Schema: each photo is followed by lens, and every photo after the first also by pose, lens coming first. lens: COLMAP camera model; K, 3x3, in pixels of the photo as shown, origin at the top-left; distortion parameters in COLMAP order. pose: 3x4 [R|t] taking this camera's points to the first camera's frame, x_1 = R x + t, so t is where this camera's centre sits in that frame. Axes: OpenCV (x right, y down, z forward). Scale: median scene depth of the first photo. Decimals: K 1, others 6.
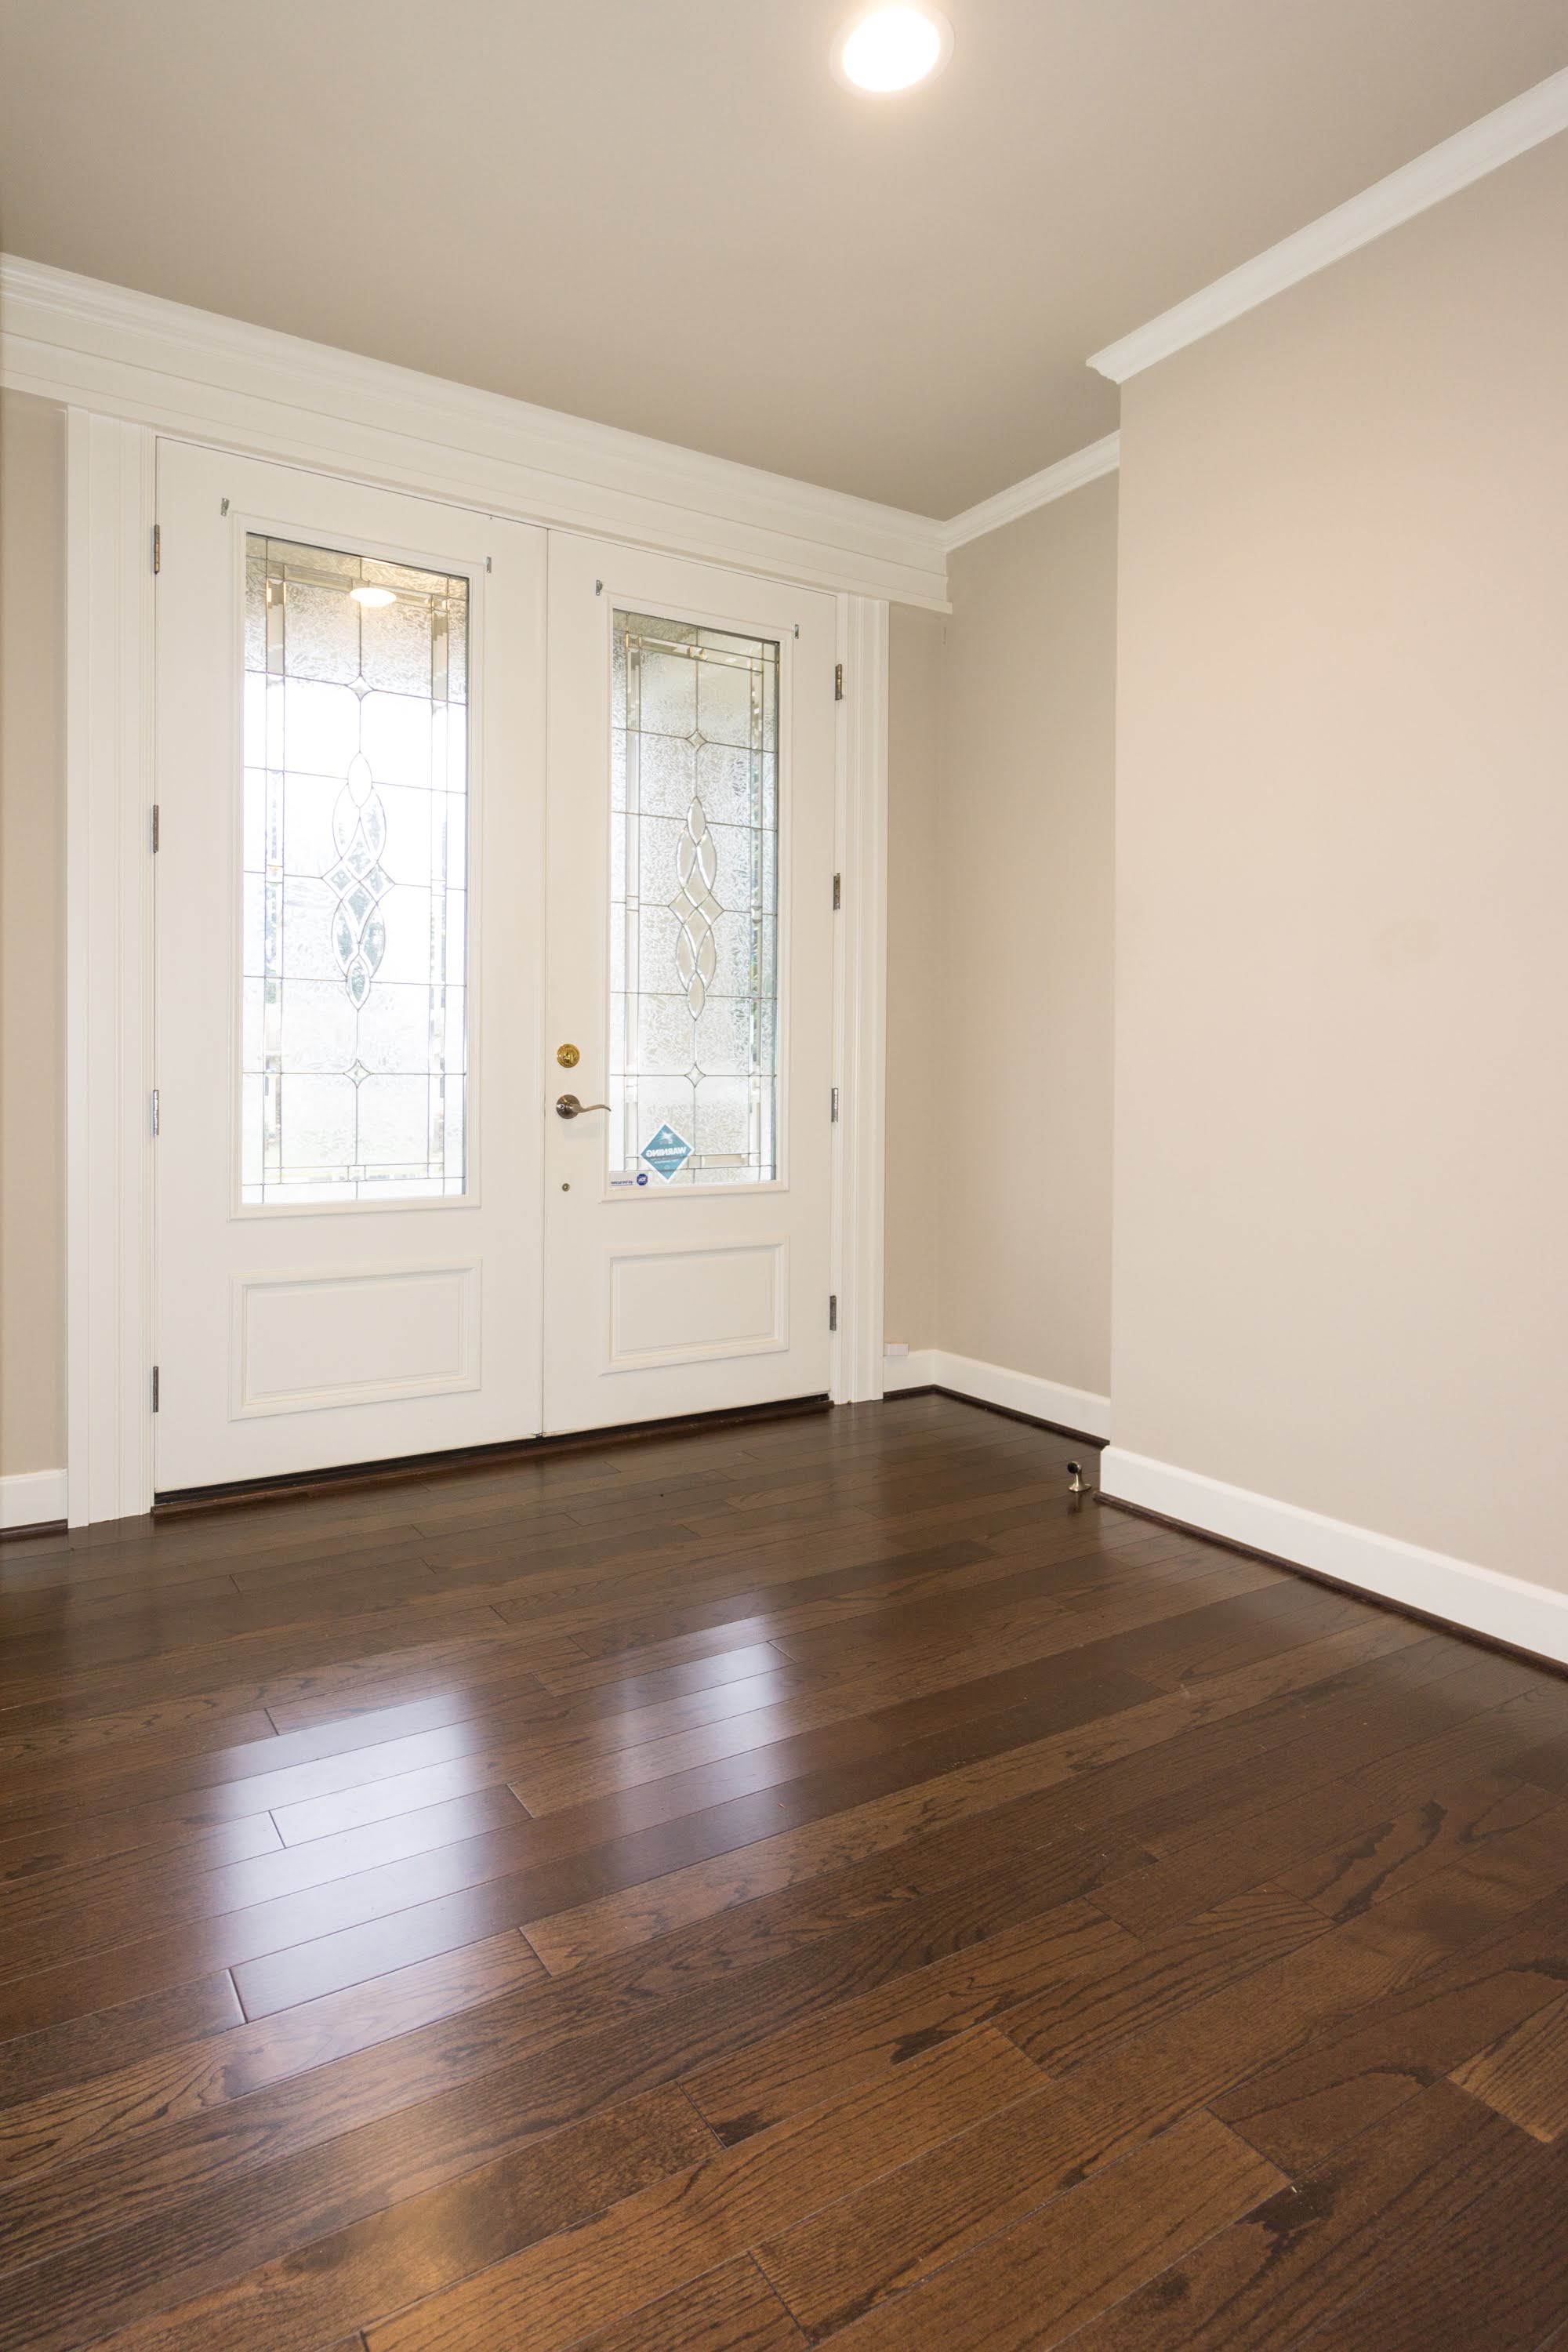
lens RADIAL K [[1342.8, 0, 784.0], [0, 1342.8, 1176.0], [0, 0, 1]] dist [0.192129, -0.000480]
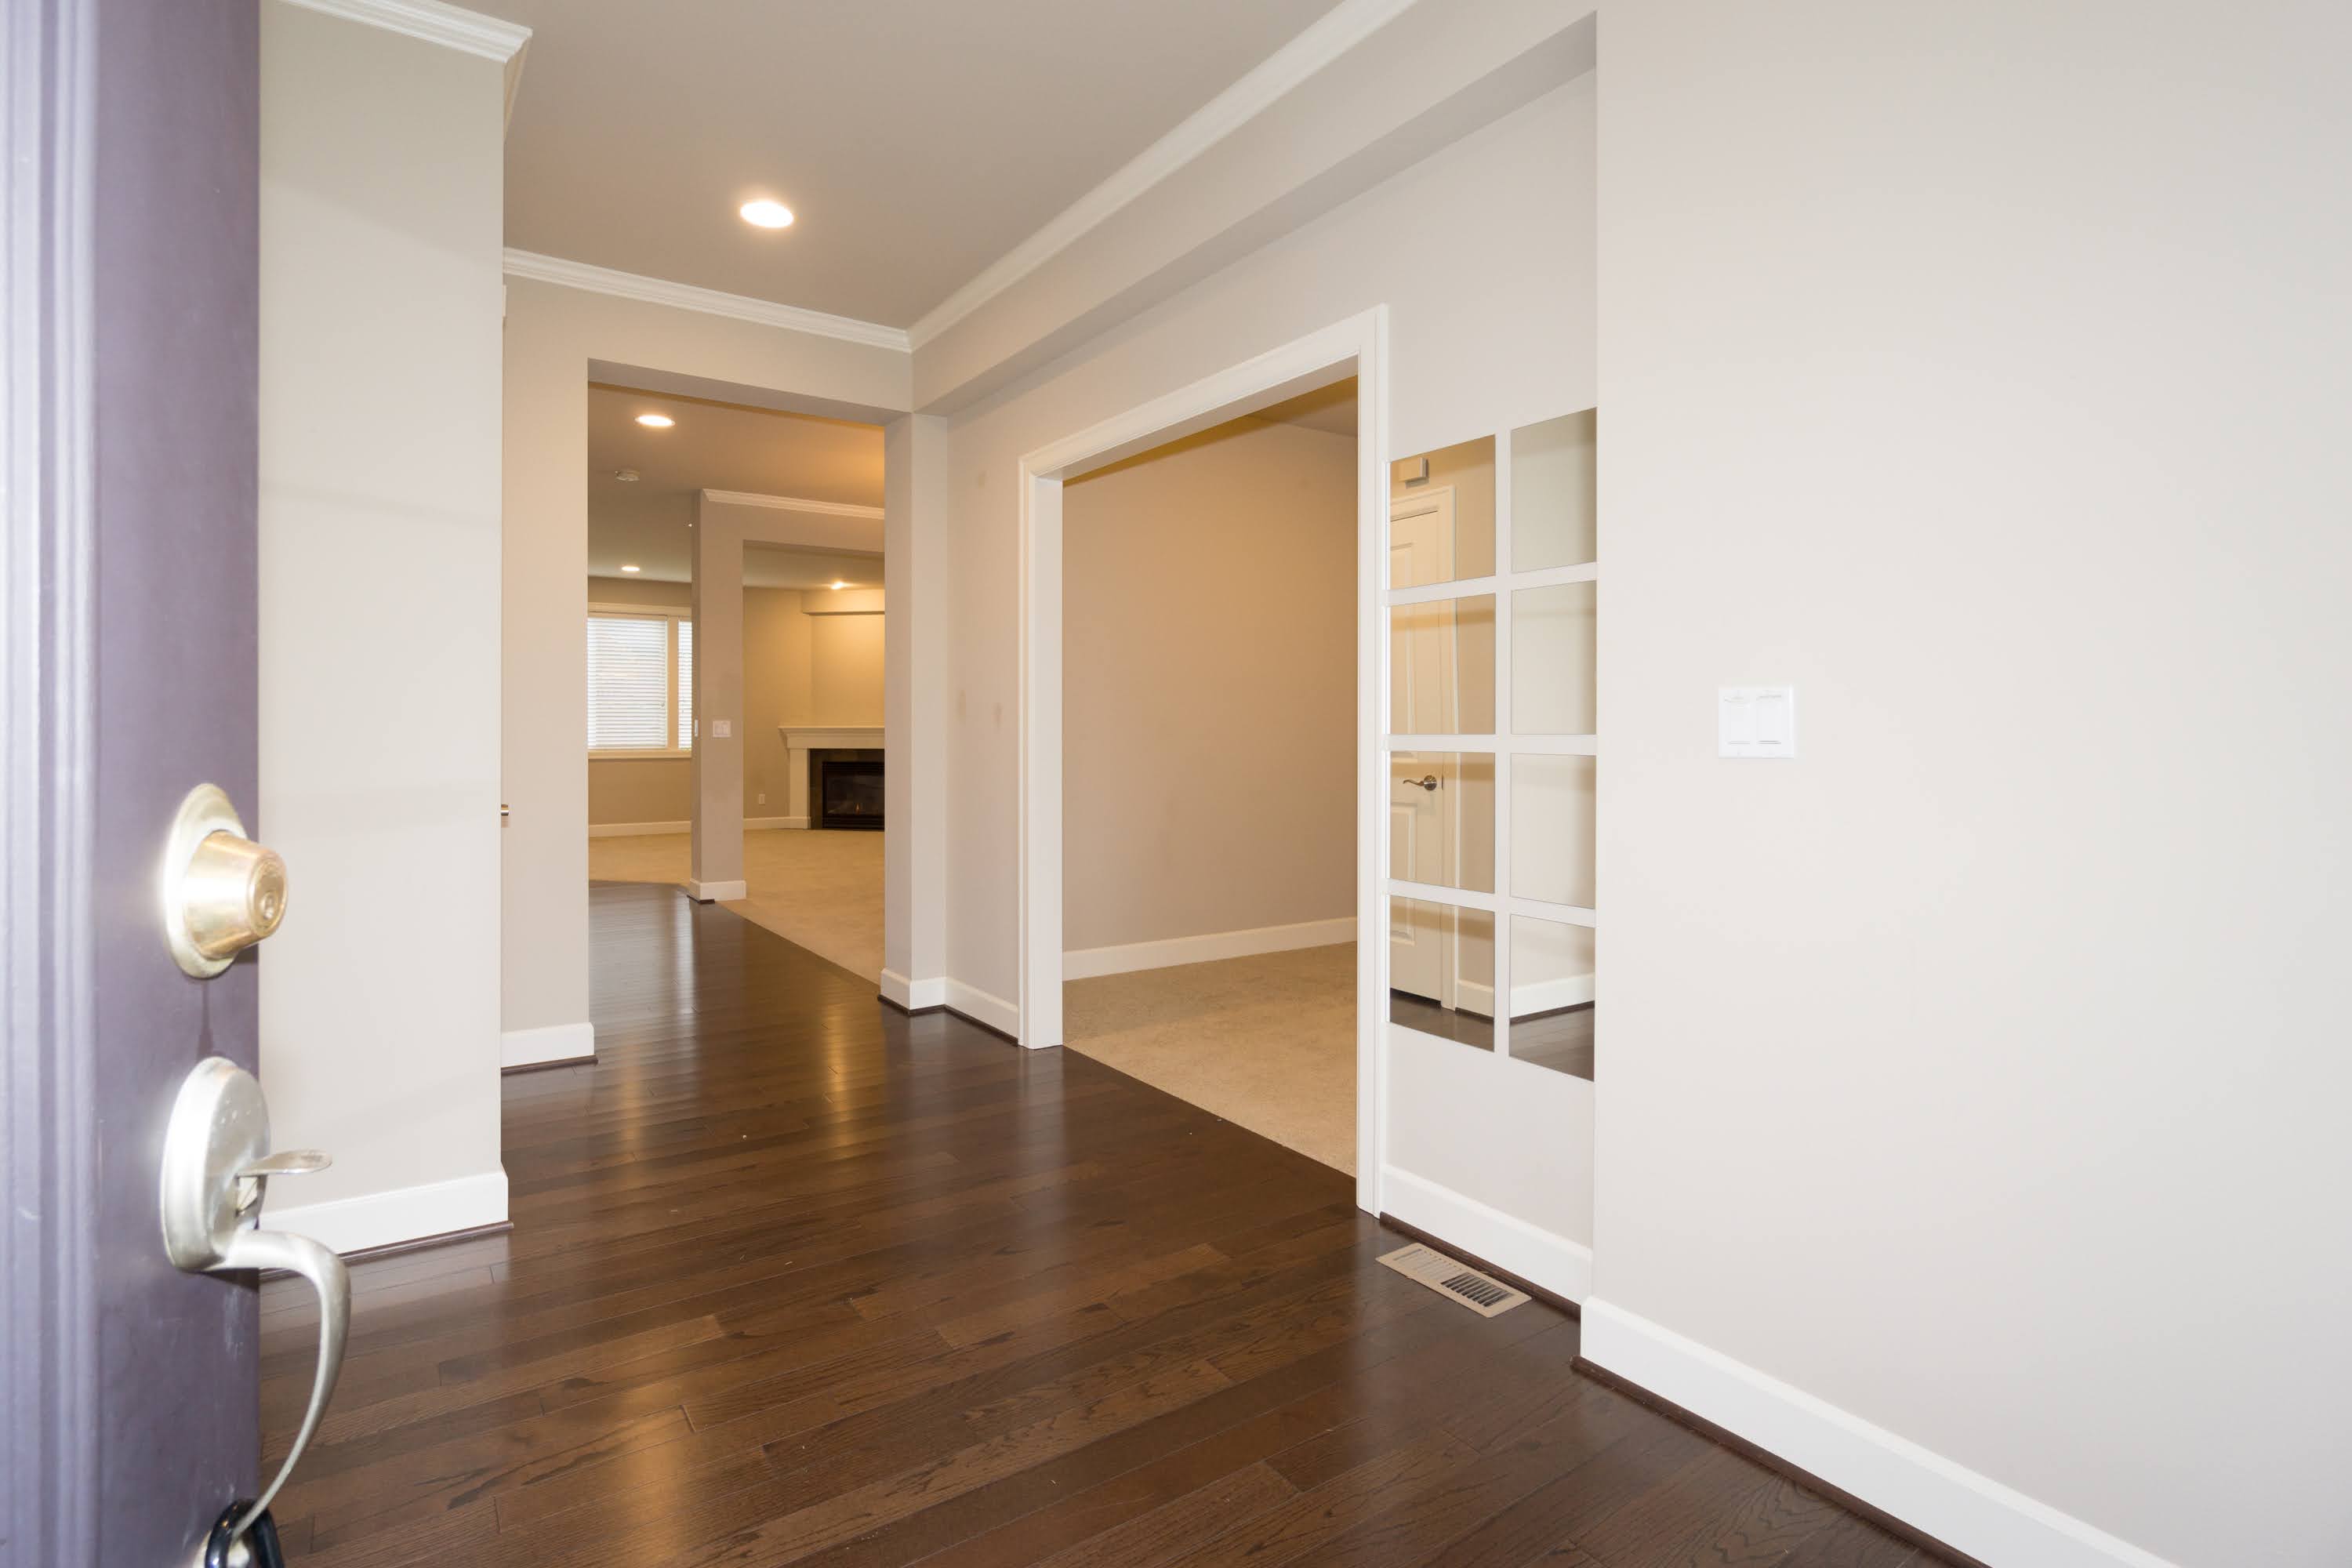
lens RADIAL K [[1342.8, 0, 1177.8], [0, 1342.8, 701.7], [0, 0, 1]] dist [0.192129, -0.000480]
pose [[-0.999715, 0.002625, -0.023733, -0.081913], [0.001325, 0.998504, 0.054654, -0.259601], [0.023841, 0.054607, -0.998223, 2.258049]]
